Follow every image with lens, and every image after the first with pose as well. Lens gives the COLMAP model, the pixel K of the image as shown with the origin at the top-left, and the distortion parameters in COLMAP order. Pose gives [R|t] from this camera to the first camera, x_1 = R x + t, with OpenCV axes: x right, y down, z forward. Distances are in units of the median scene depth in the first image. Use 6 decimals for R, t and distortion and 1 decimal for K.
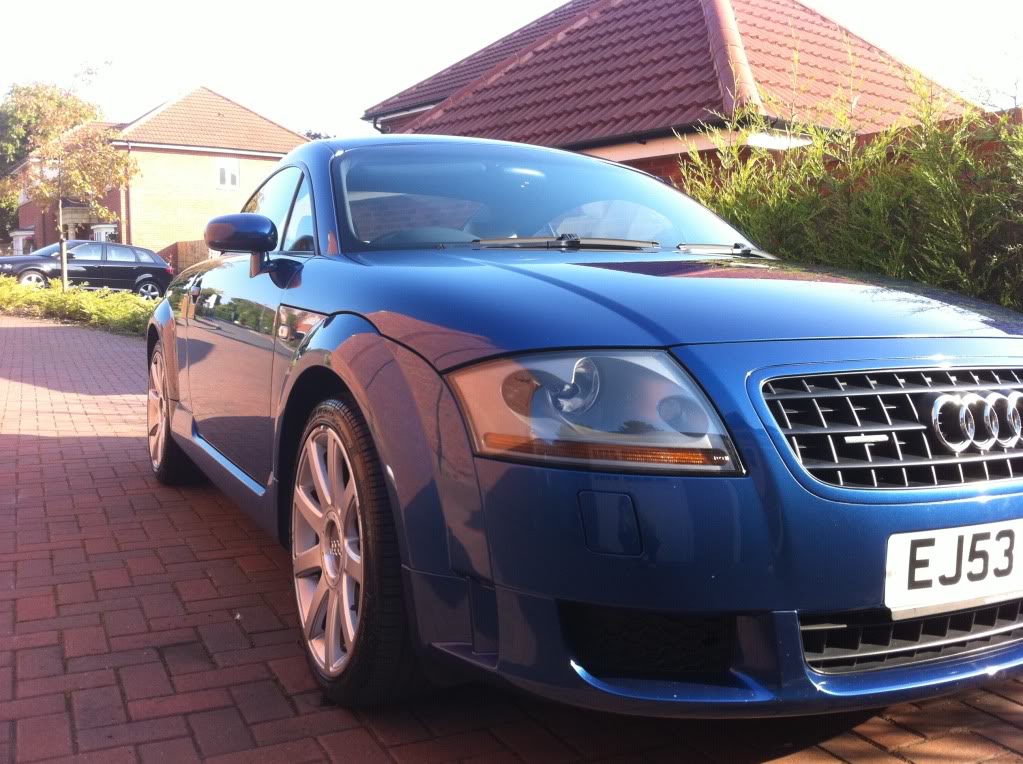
lens RADIAL K [[993.0, 0, 511.5], [0, 993.0, 382.0], [0, 0, 1]] dist [0.052875, -0.212106]
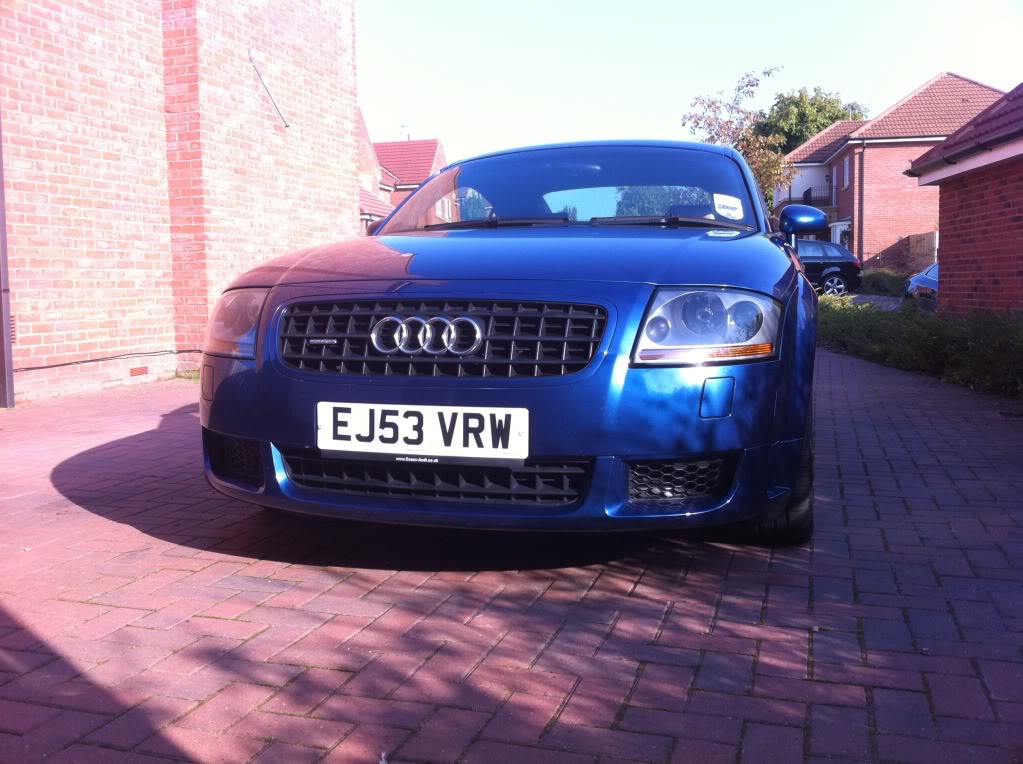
lens RADIAL K [[1024.5, 0, 511.5], [0, 1024.5, 382.0], [0, 0, 1]] dist [0.054986, -0.217090]
pose [[0.710951, 0.045727, -0.701753, 0.501760], [-0.046844, 0.998747, 0.017621, 0.023284], [0.701679, 0.020345, 0.712202, 0.017605]]
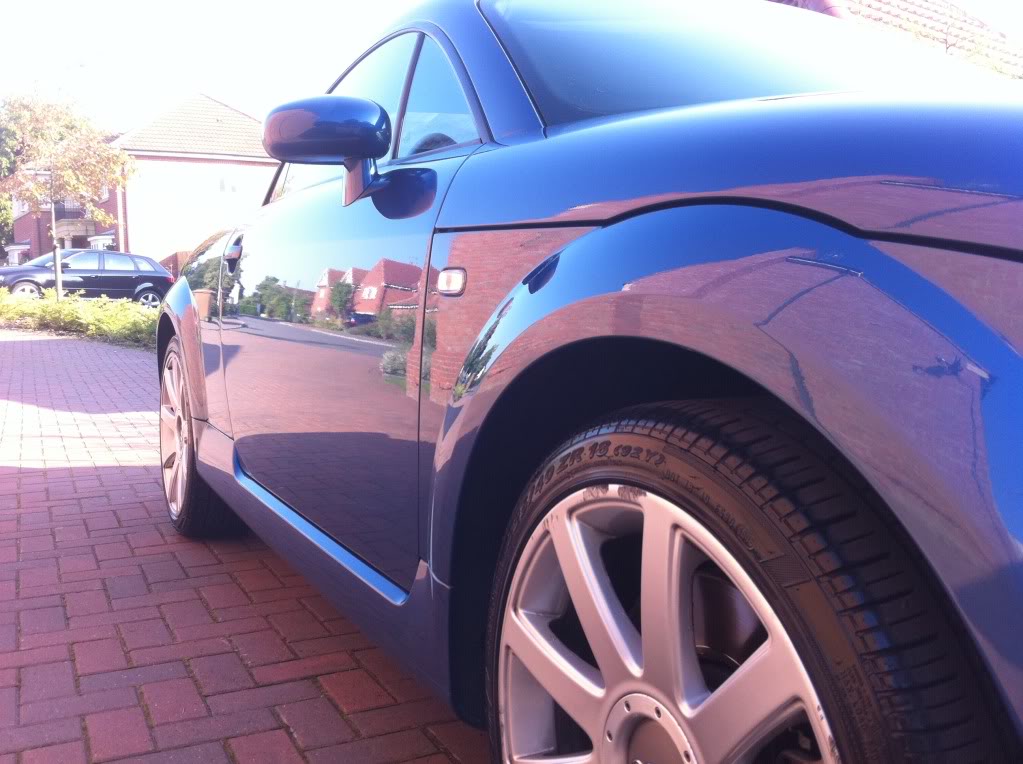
lens RADIAL K [[970.3, 0, 511.5], [0, 970.3, 382.0], [0, 0, 1]] dist [0.011380, -0.139806]
pose [[0.999613, -0.026374, 0.008807, -0.101926], [0.026429, 0.999632, -0.006185, 0.001725], [-0.008640, 0.006416, 0.999942, 0.258784]]
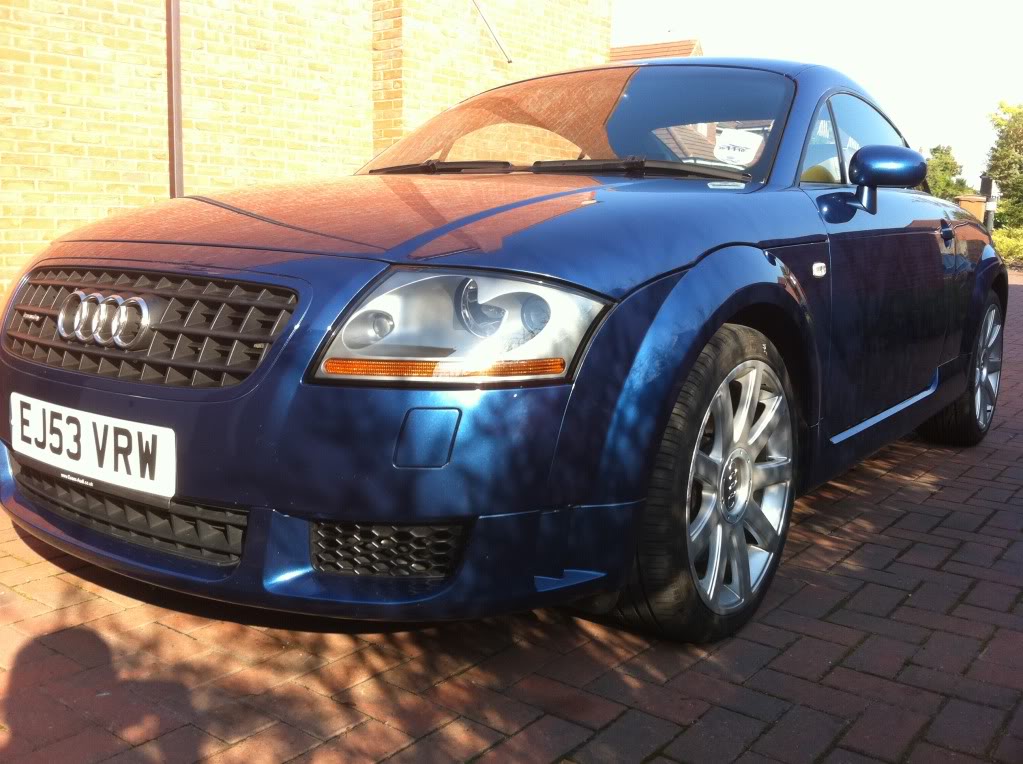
lens RADIAL K [[1010.0, 0, 494.4], [0, 1010.0, 380.4], [0, 0, 1]] dist [0.134289, -0.394597]
pose [[0.416926, 0.130009, -0.899595, 0.523749], [-0.094938, 0.990533, 0.099152, -0.014024], [0.903969, 0.044066, 0.425321, 0.290776]]
